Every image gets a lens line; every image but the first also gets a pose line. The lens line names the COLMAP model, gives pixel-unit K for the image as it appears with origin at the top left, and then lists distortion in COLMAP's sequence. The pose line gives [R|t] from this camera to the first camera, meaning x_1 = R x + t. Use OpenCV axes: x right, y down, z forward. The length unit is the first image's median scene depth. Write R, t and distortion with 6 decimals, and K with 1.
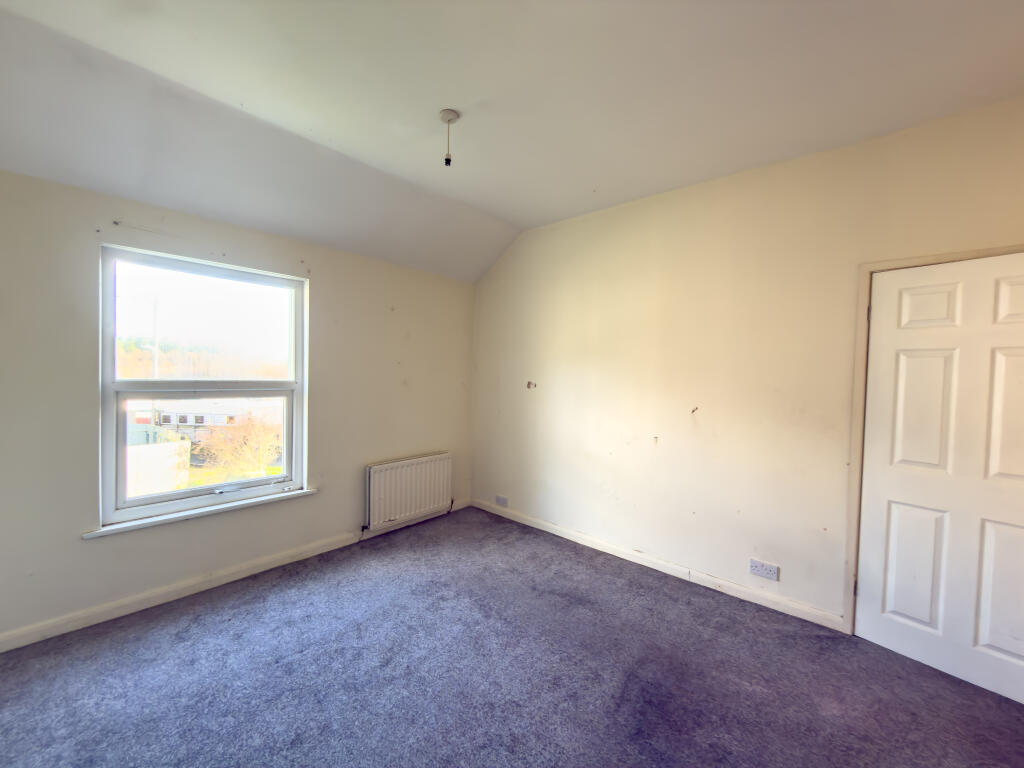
lens RADIAL K [[407.3, 0, 508.7], [0, 407.3, 385.9], [0, 0, 1]] dist [0.000426, -0.000051]
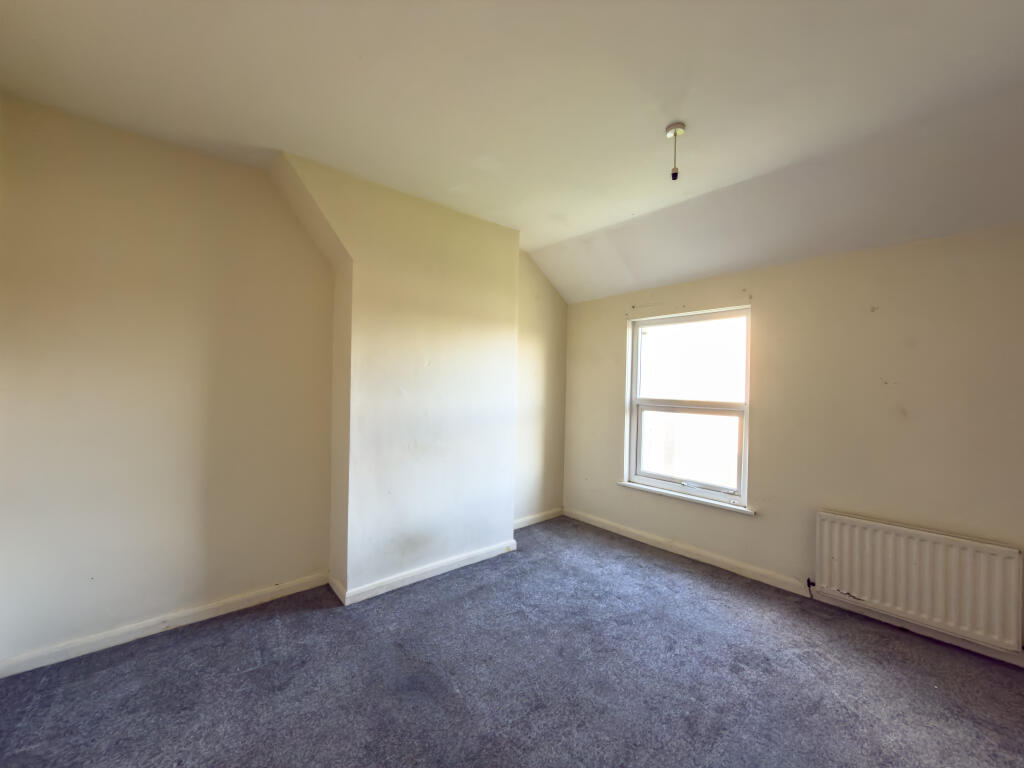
lens RADIAL K [[411.9, 0, 509.2], [0, 411.9, 383.3], [0, 0, 1]] dist [-0.001780, -0.000288]
pose [[-0.136959, -0.025684, -0.990244, 0.659942], [-0.046411, 0.998732, -0.019486, -0.013261], [0.989489, 0.043289, -0.137977, 0.576259]]
